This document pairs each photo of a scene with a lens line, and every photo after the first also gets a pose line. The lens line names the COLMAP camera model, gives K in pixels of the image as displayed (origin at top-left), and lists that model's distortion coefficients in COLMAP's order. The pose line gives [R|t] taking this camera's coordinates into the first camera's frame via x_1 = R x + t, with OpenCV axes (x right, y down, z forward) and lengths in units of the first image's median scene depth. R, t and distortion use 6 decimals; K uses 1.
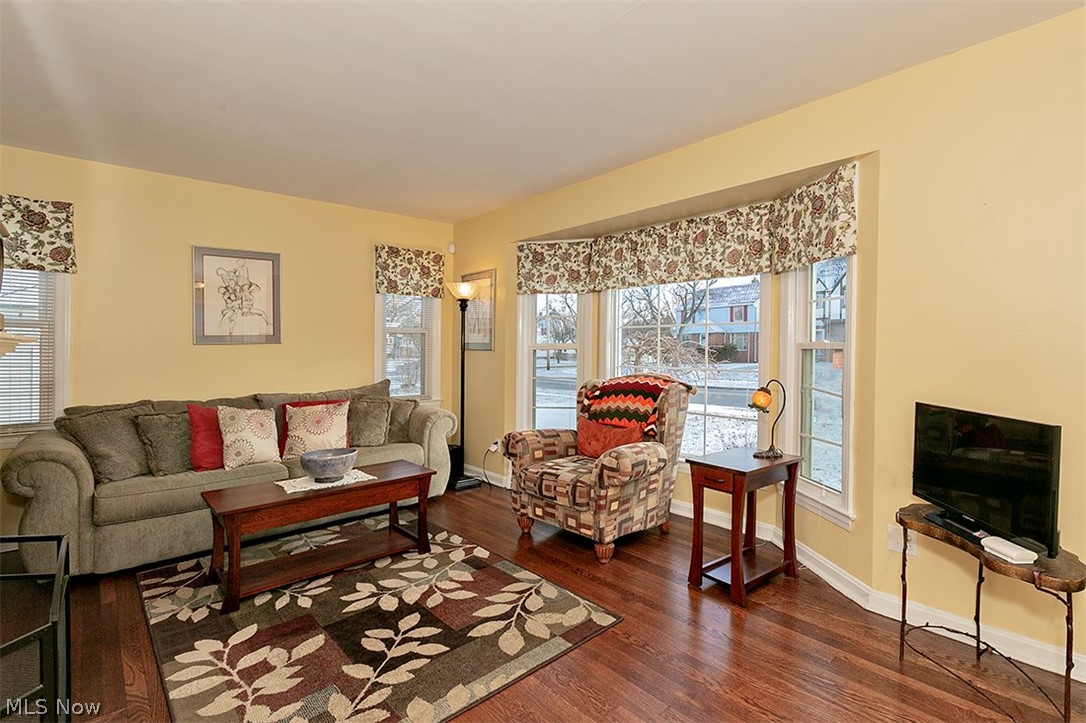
lens RADIAL K [[490.0, 0, 547.2], [0, 490.0, 355.7], [0, 0, 1]] dist [-0.001025, -0.000753]
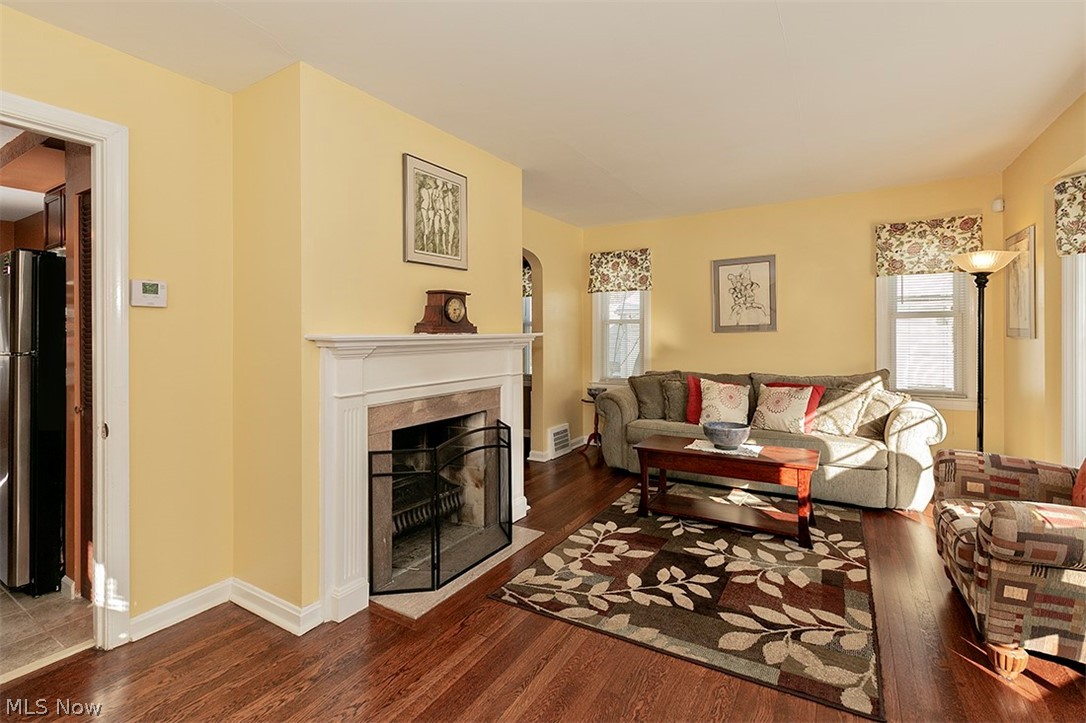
lens RADIAL K [[490.0, 0, 609.7], [0, 490.0, 332.6], [0, 0, 1]] dist [-0.001025, -0.000753]
pose [[0.358257, 0.000897, -0.933623, 0.577172], [-0.011398, 0.999929, -0.003414, -0.019768], [0.933553, 0.011865, 0.358242, 0.311287]]
